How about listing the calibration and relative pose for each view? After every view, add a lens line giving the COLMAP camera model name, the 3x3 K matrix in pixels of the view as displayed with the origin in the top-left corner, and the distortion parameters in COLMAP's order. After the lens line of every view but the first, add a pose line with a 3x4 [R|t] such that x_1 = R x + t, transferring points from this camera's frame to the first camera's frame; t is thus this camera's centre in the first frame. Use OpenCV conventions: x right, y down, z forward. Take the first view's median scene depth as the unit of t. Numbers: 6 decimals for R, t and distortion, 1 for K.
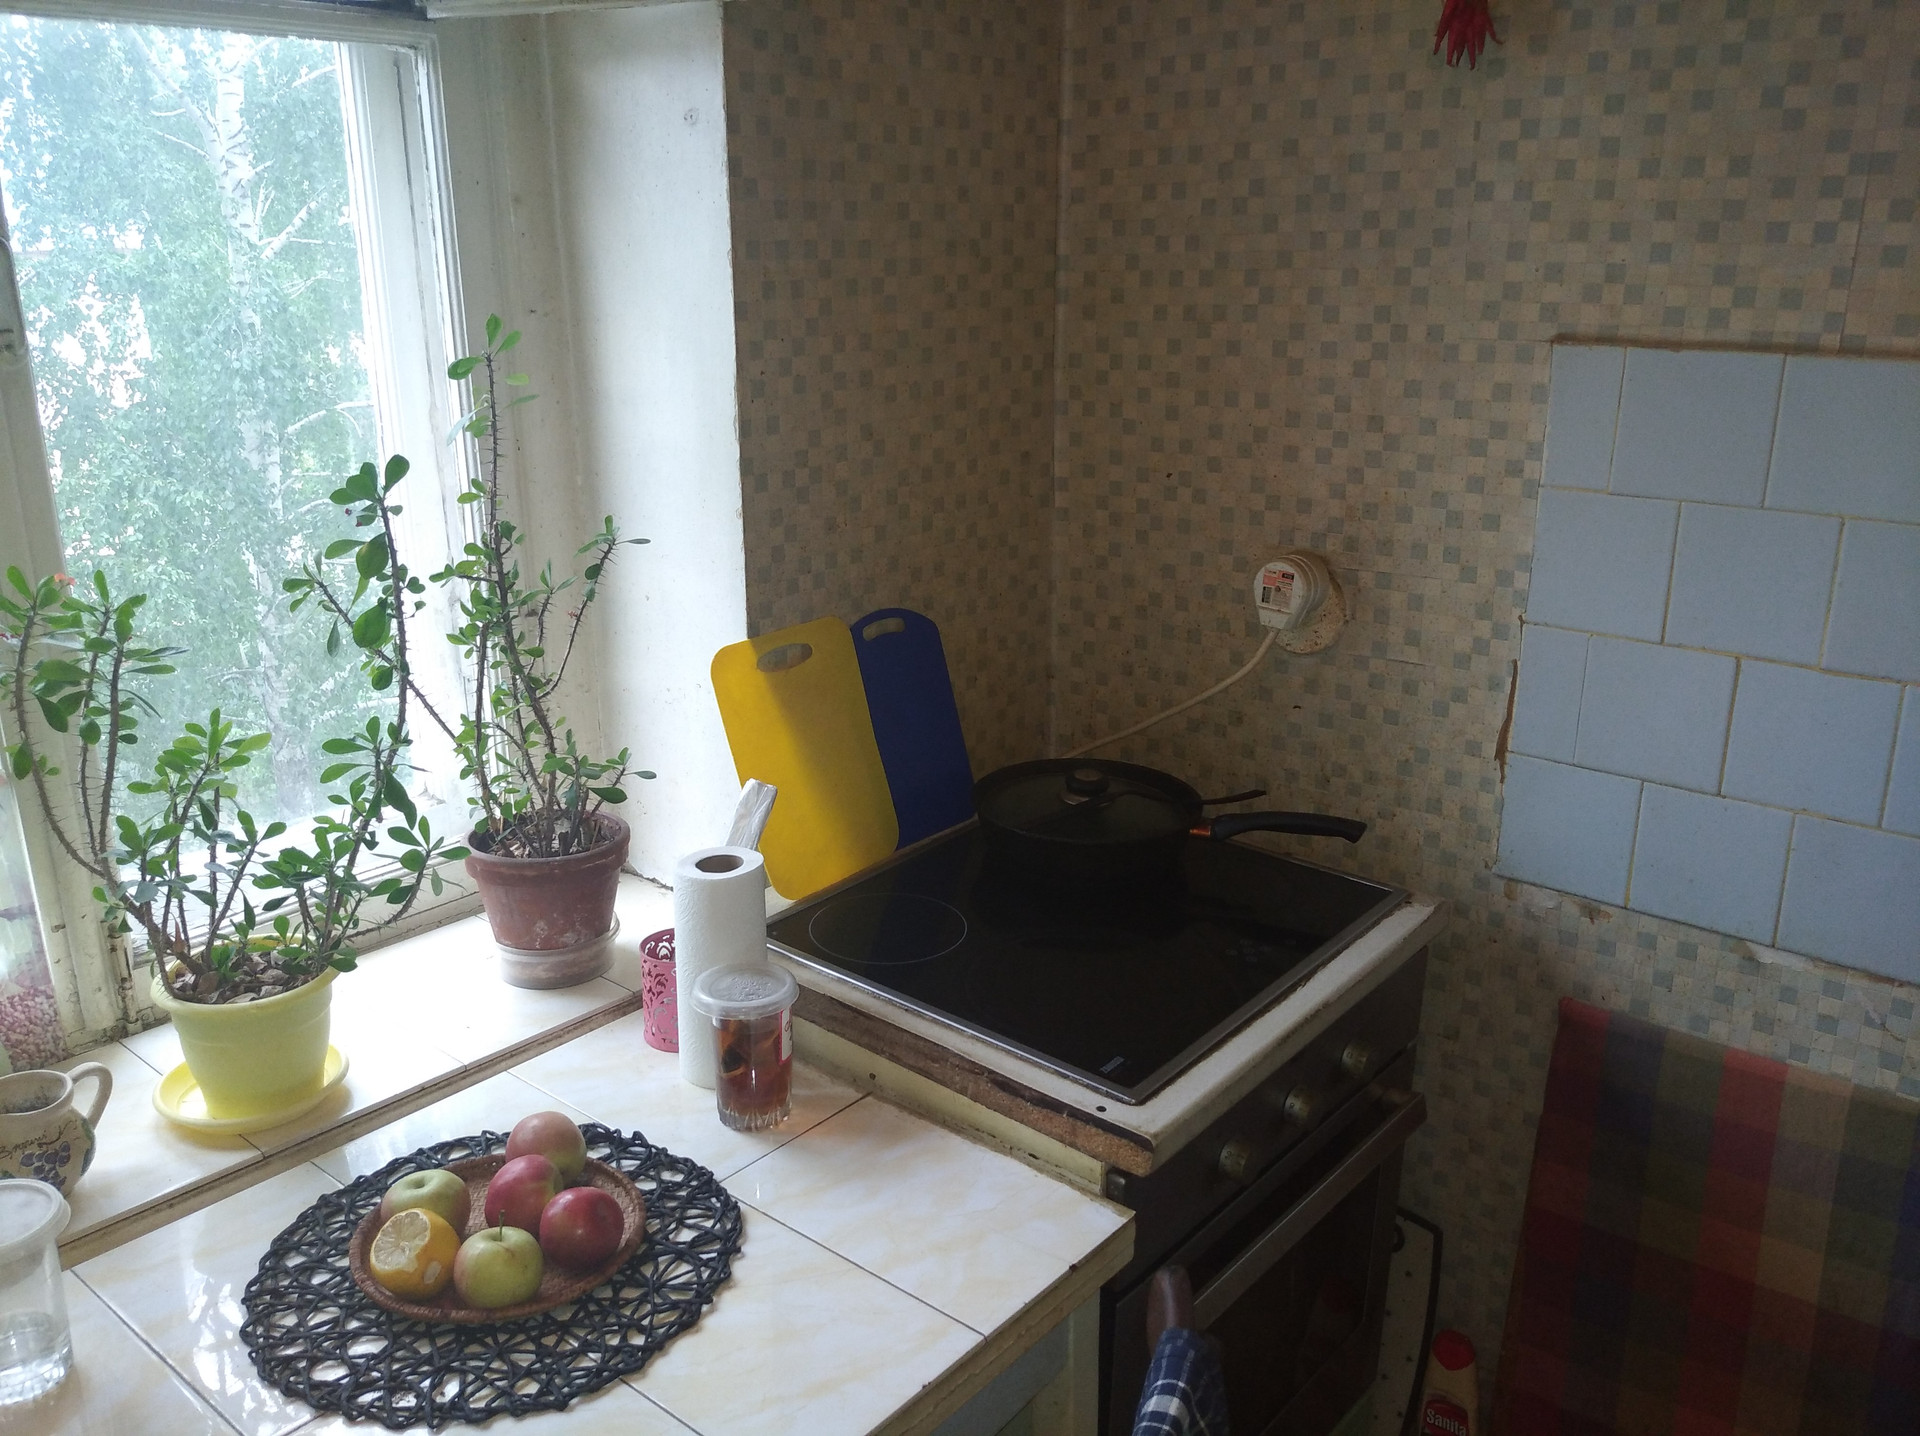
lens RADIAL K [[1585.2, 0, 966.4], [0, 1585.2, 711.0], [0, 0, 1]] dist [0.049038, -0.086533]
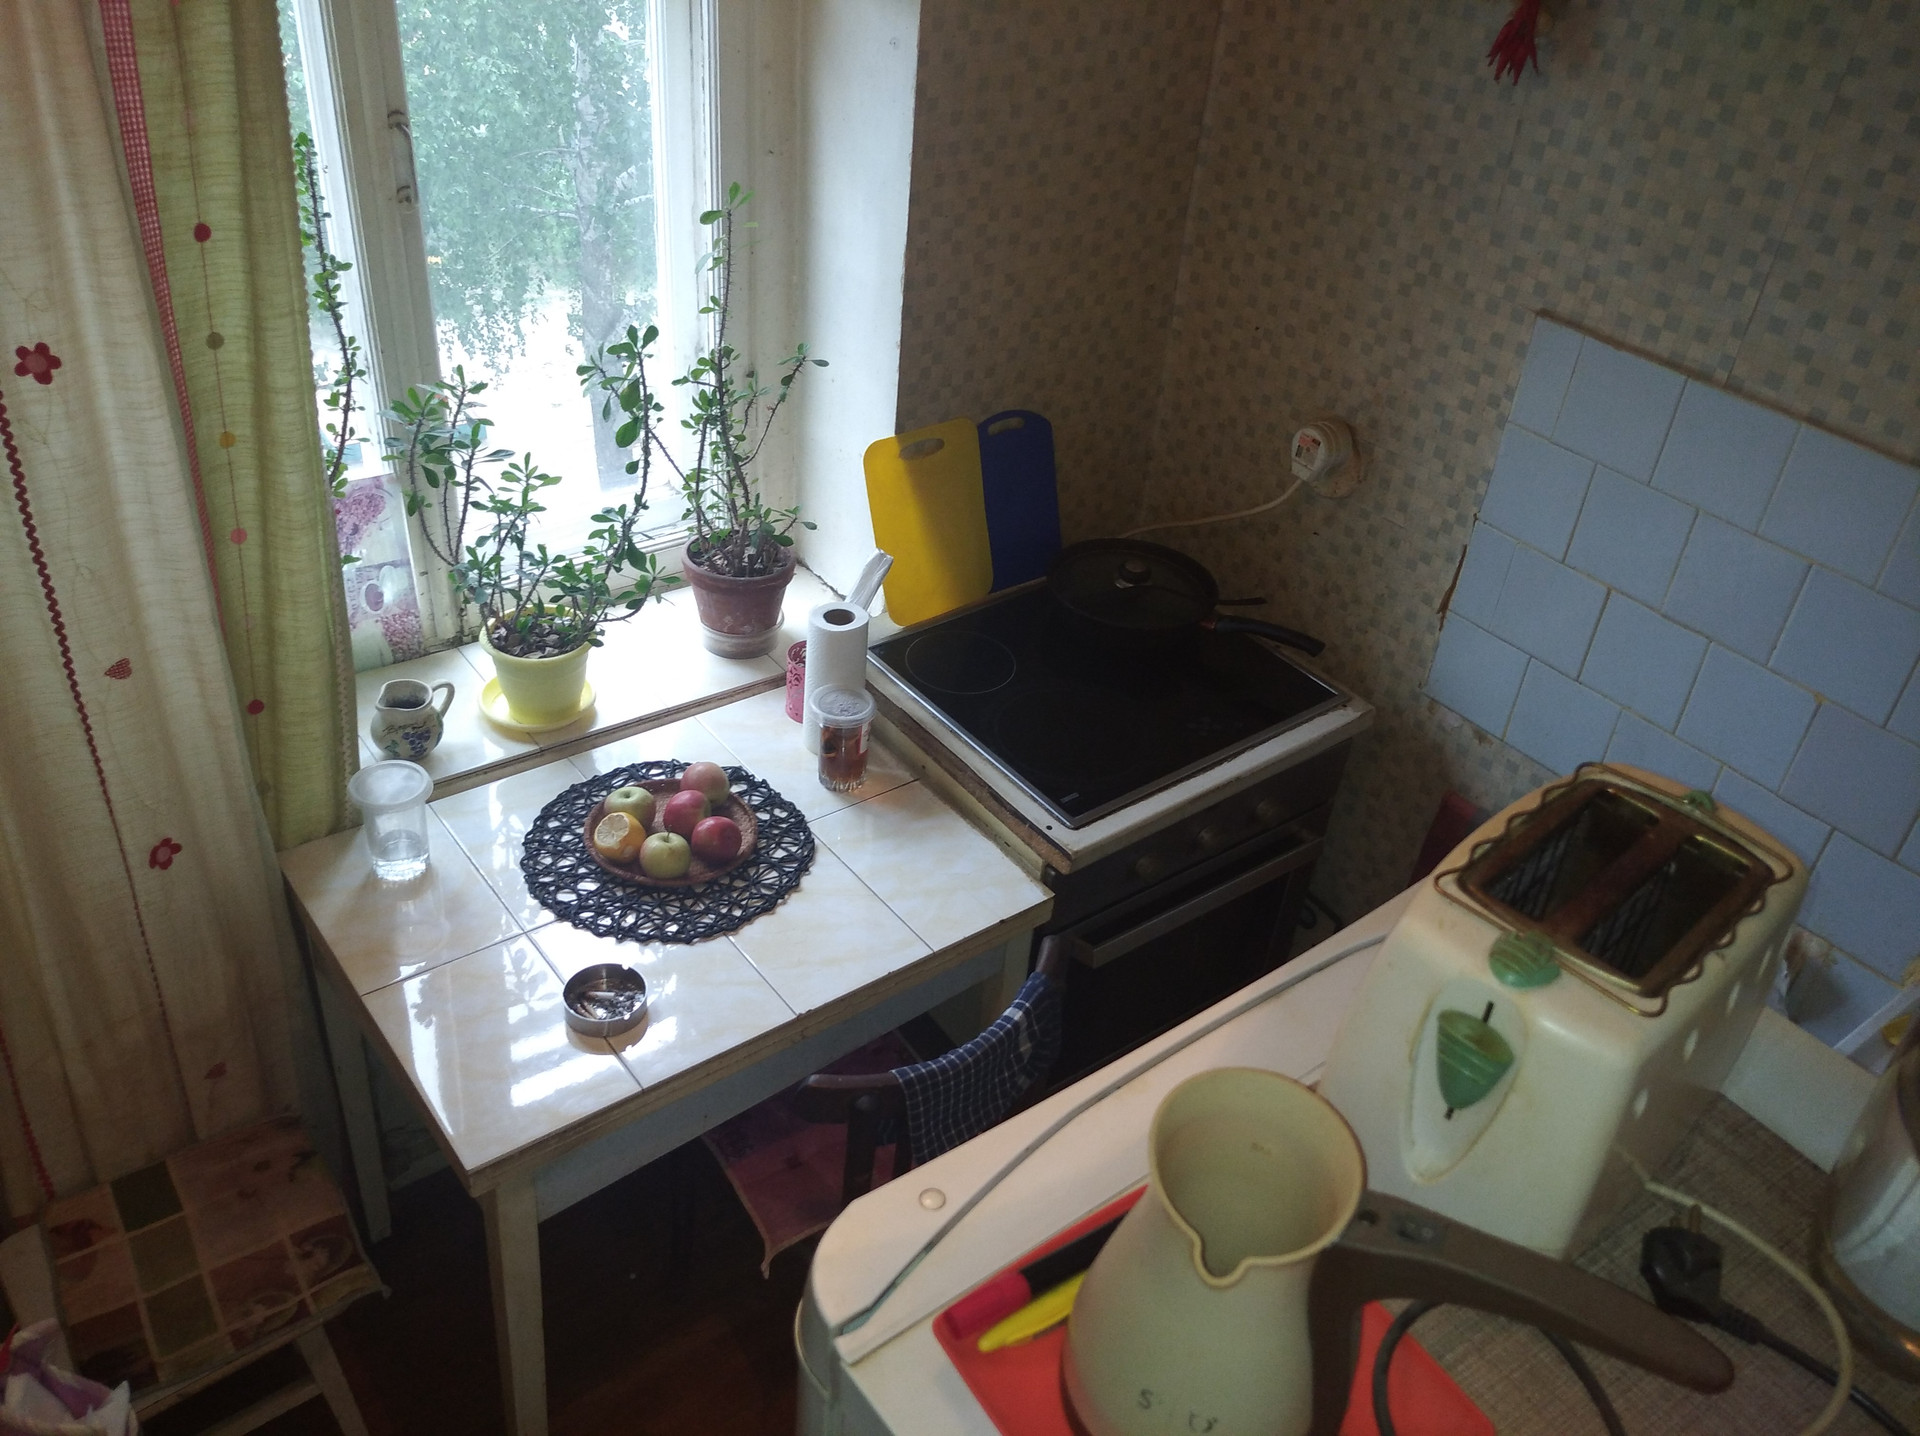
lens RADIAL K [[1585.2, 0, 969.2], [0, 1585.2, 718.4], [0, 0, 1]] dist [0.049038, -0.086533]
pose [[0.973318, 0.186913, -0.133097, 0.162056], [-0.139437, 0.942460, 0.303852, -0.256605], [0.182232, -0.277186, 0.943376, -0.366940]]
